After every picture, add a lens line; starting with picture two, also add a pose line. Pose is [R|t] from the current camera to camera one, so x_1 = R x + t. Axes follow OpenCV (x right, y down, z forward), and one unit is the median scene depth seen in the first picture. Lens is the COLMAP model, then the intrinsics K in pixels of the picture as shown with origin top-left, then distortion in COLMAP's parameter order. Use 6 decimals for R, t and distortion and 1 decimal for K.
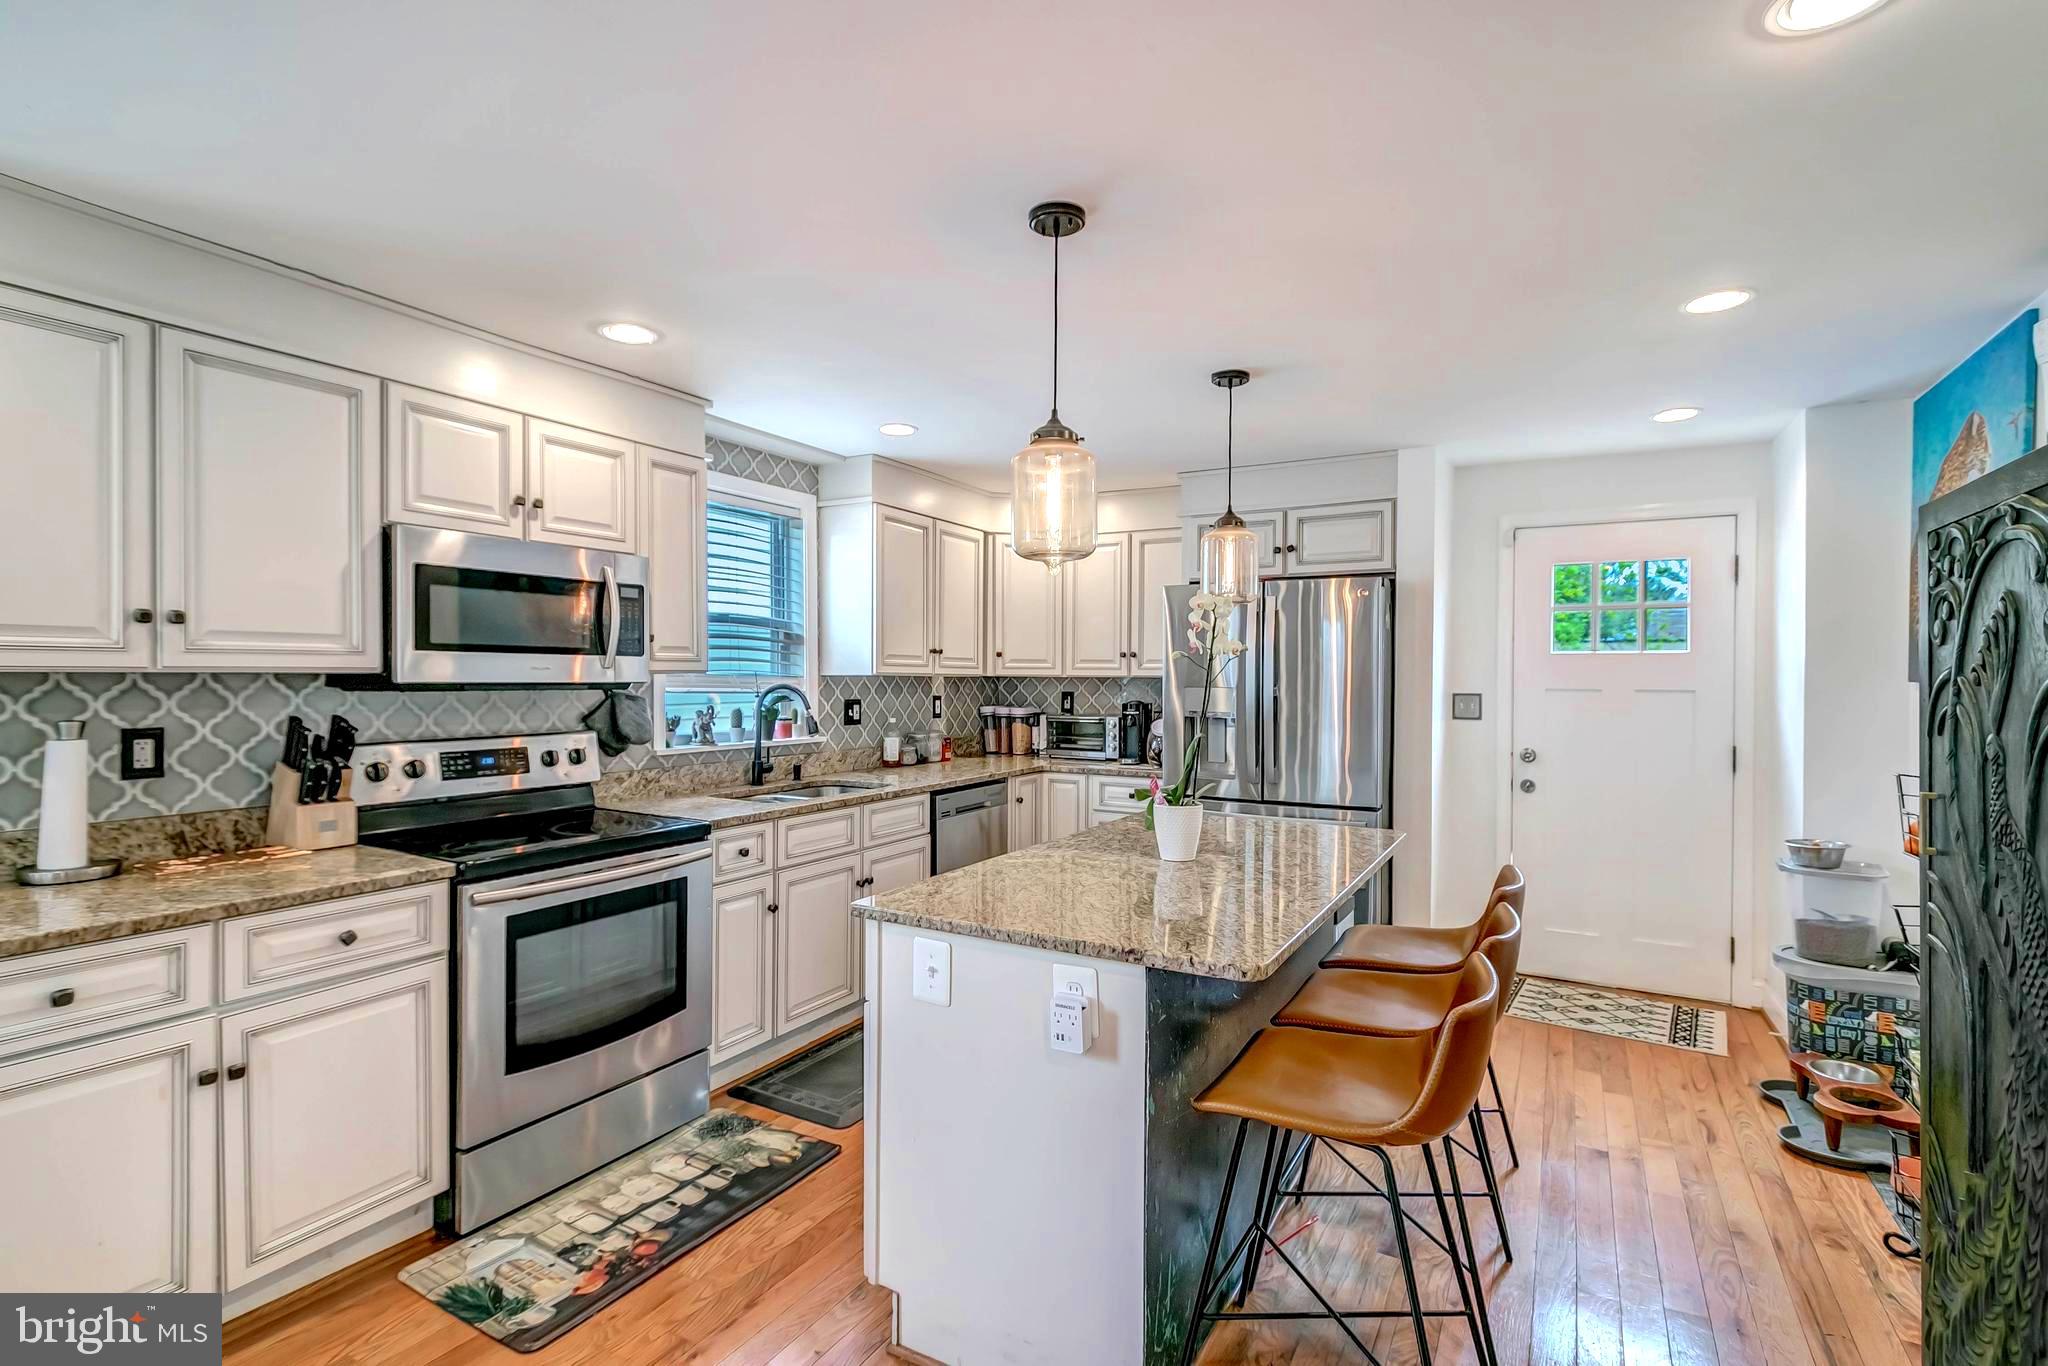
lens RADIAL K [[947.2, 0, 1024.0], [0, 947.2, 683.0], [0, 0, 1]] dist [0.008965, -0.000215]
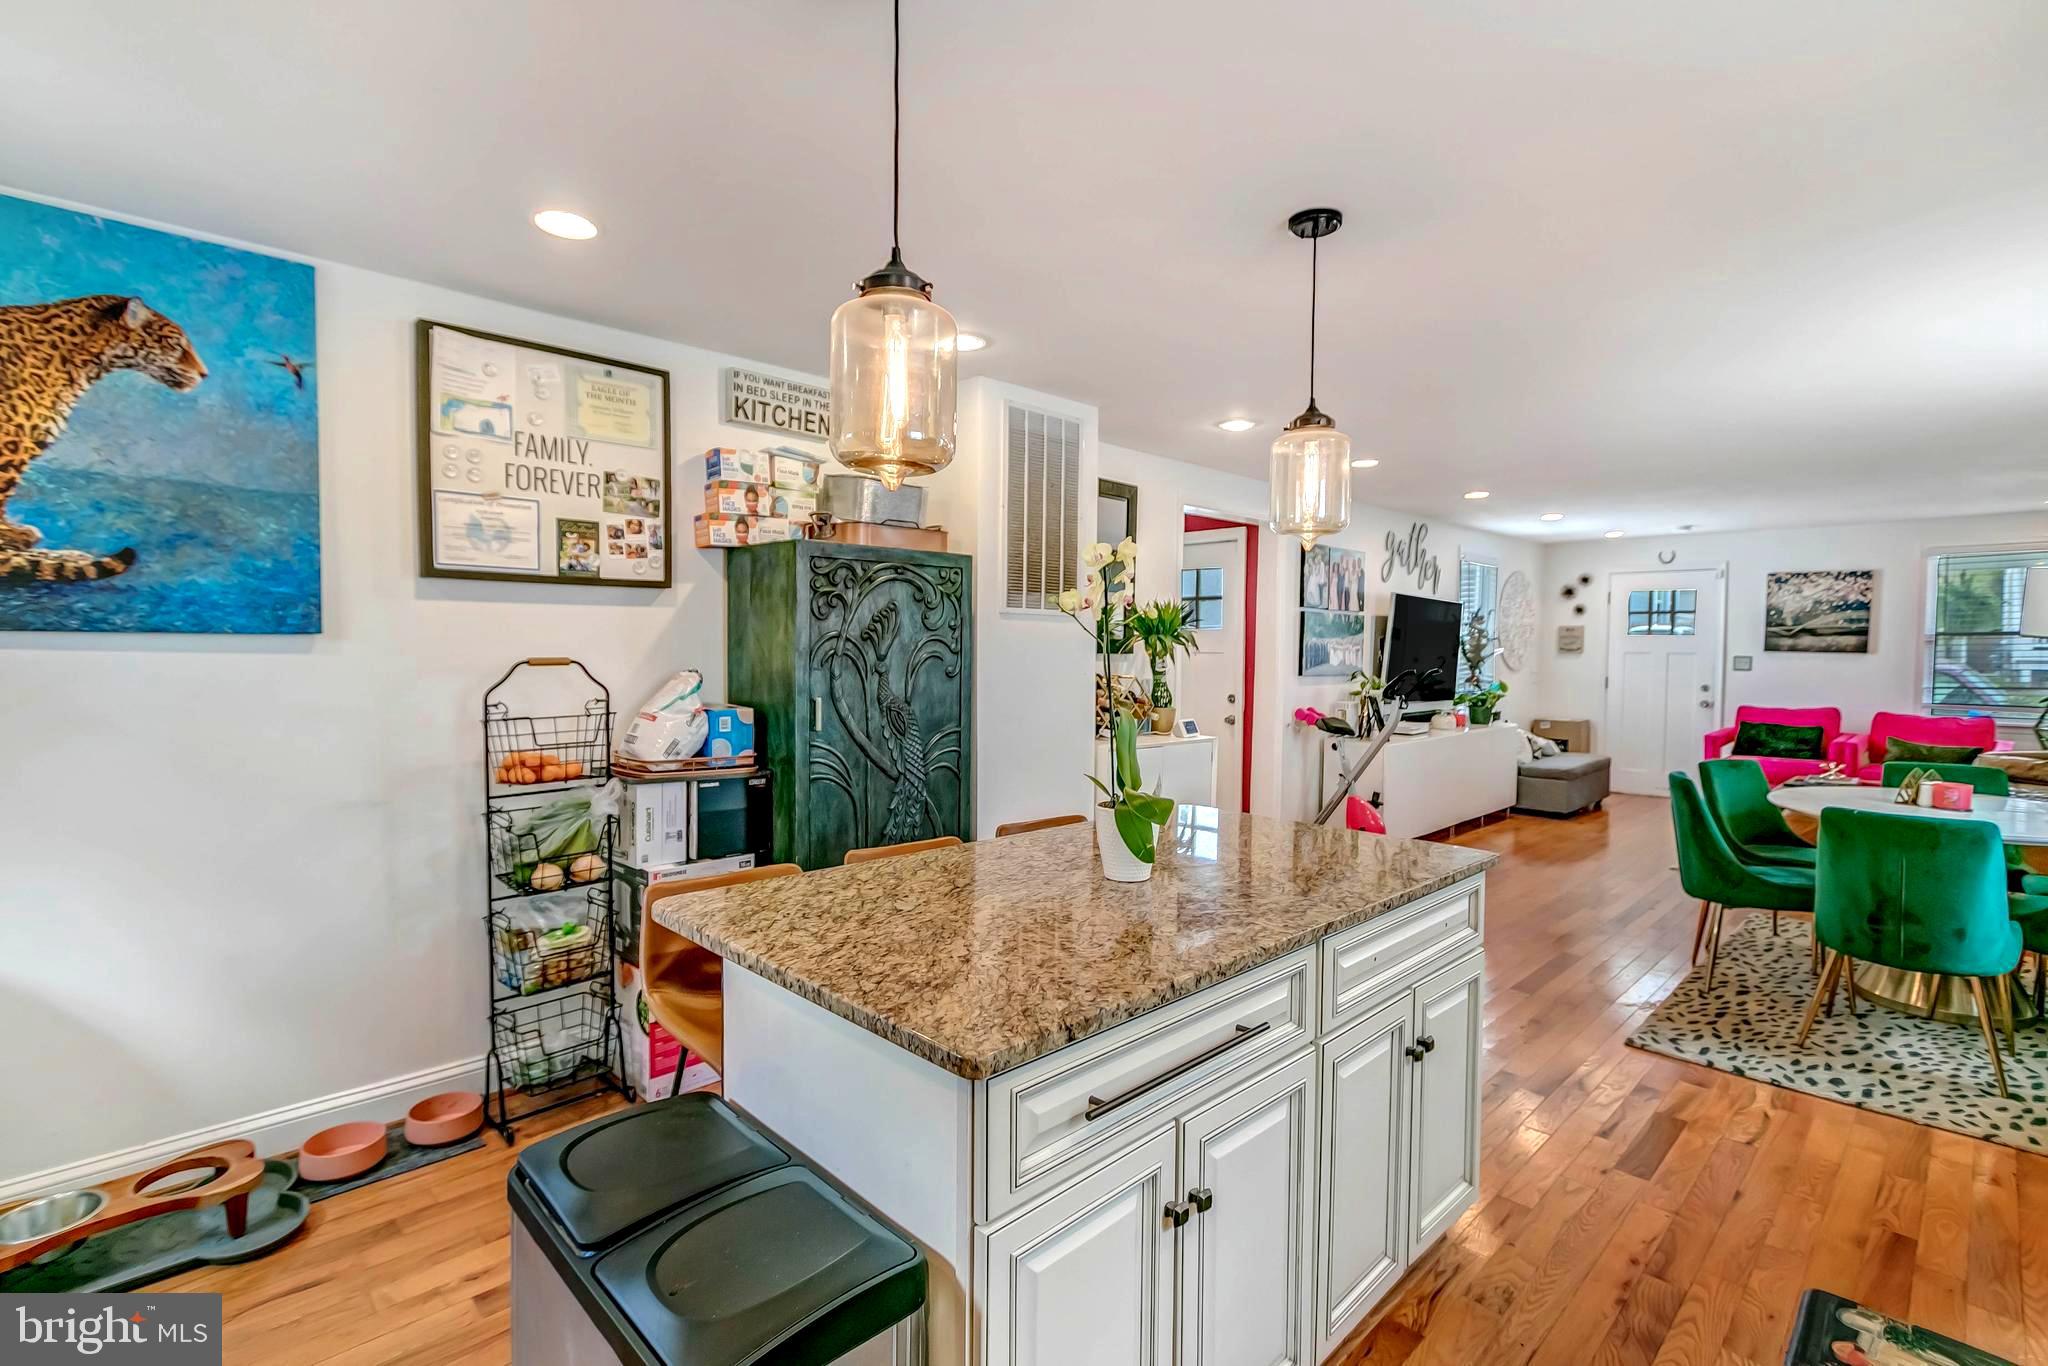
lens RADIAL K [[950.0, 0, 1021.6], [0, 950.0, 676.9], [0, 0, 1]] dist [0.002955, -0.000503]
pose [[-0.962647, -0.022559, 0.269820, 0.027714], [-0.011754, 0.999065, 0.041594, -0.003794], [-0.270506, 0.036869, -0.962012, 1.145474]]
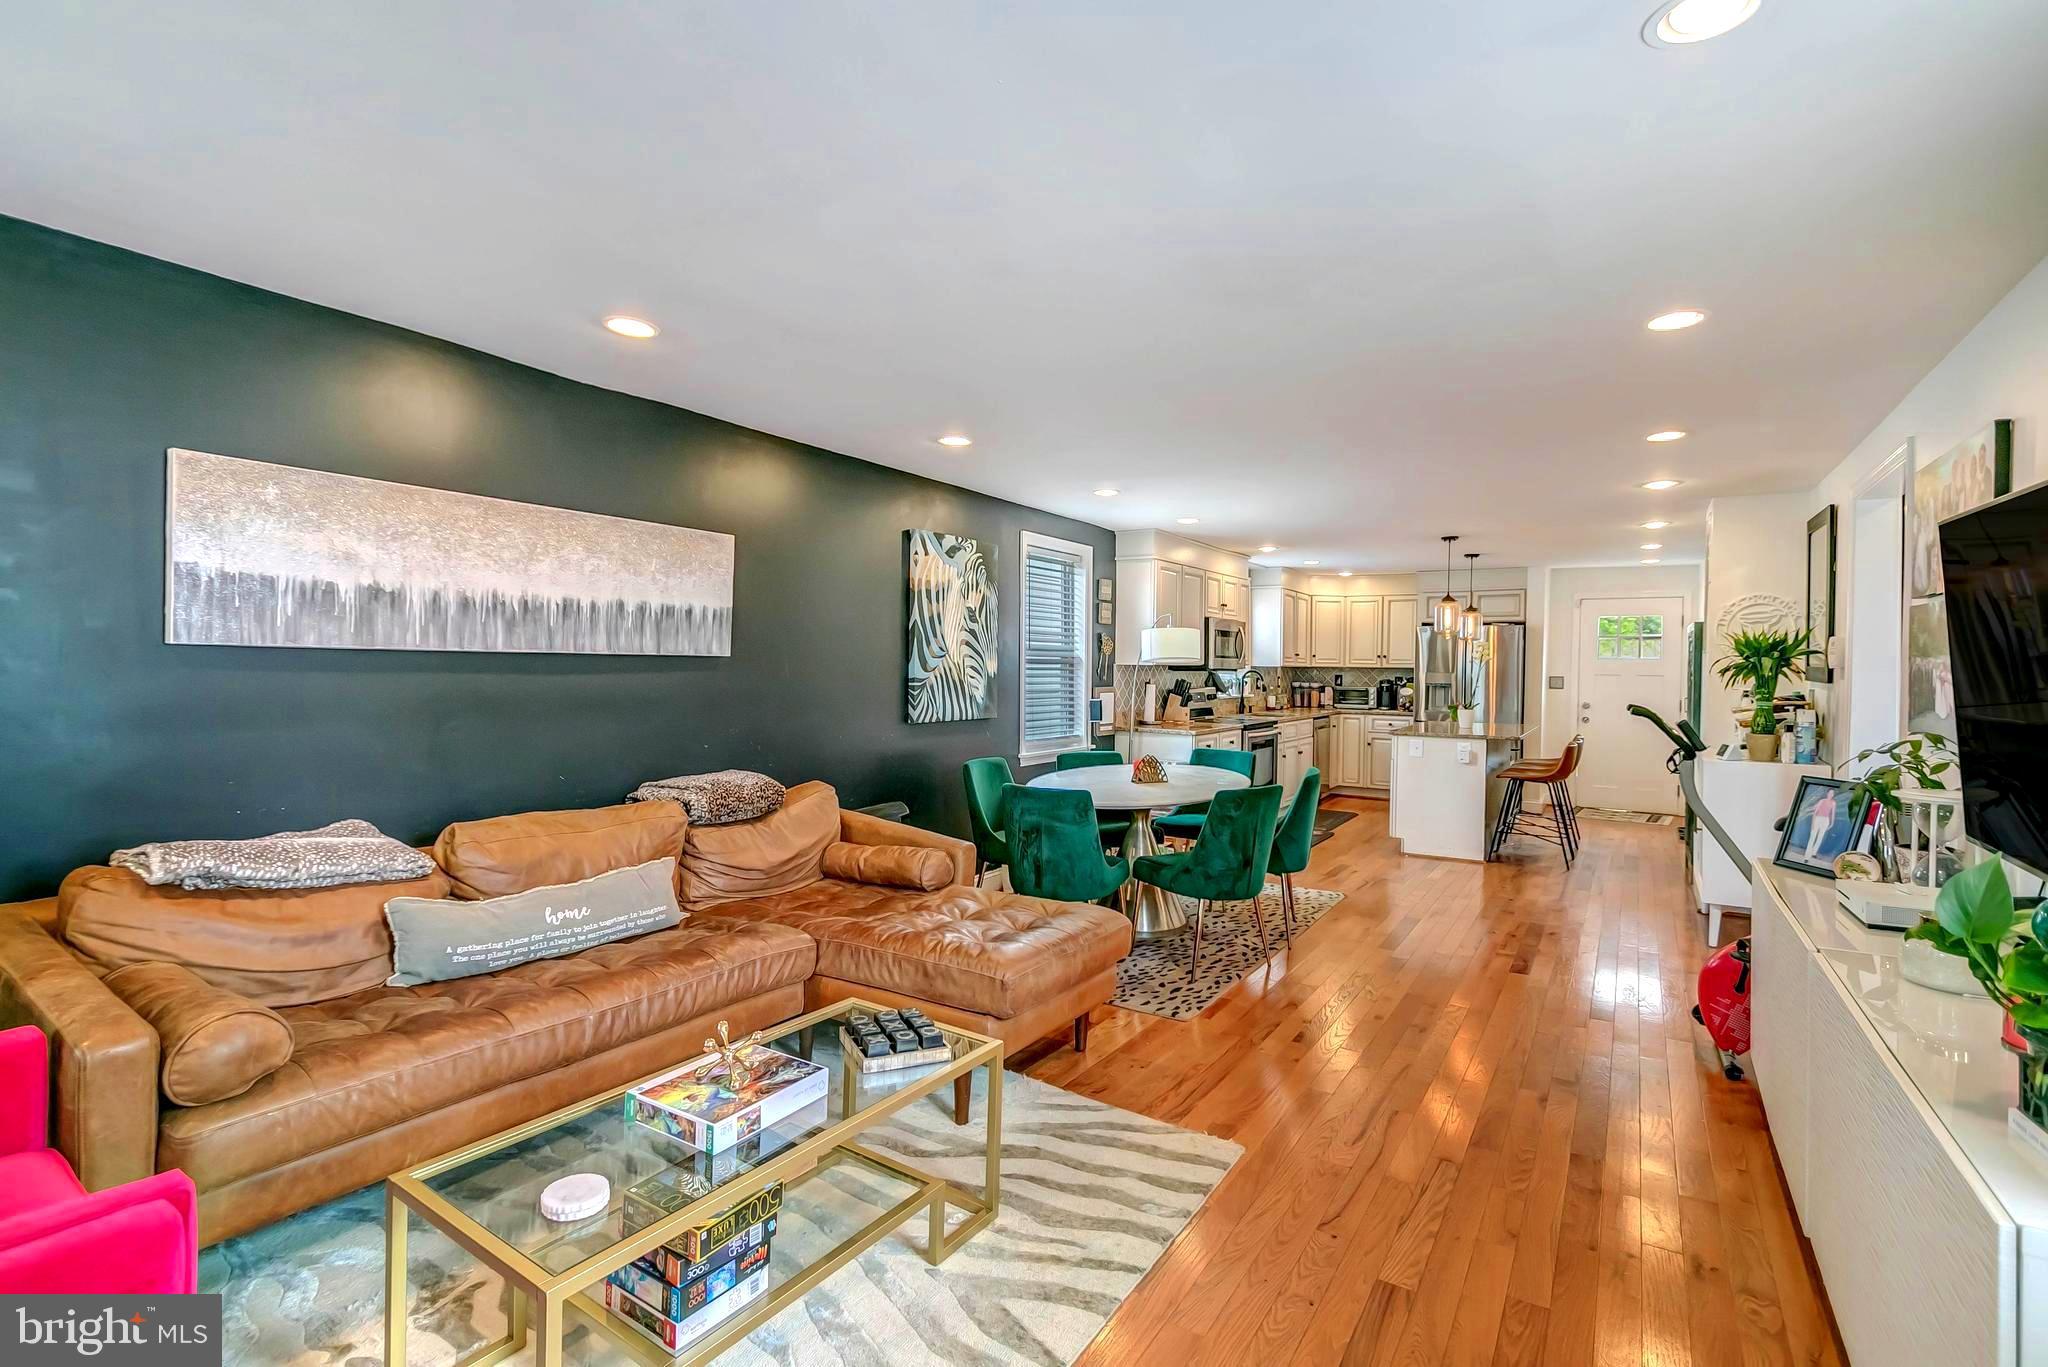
lens RADIAL K [[950.0, 0, 1021.6], [0, 950.0, 677.4], [0, 0, 1]] dist [0.002955, -0.000503]
pose [[0.998730, 0.006948, -0.049908, -0.726448], [-0.006596, 0.999952, 0.007213, 0.007007], [0.049956, -0.006875, 0.998728, -1.381839]]
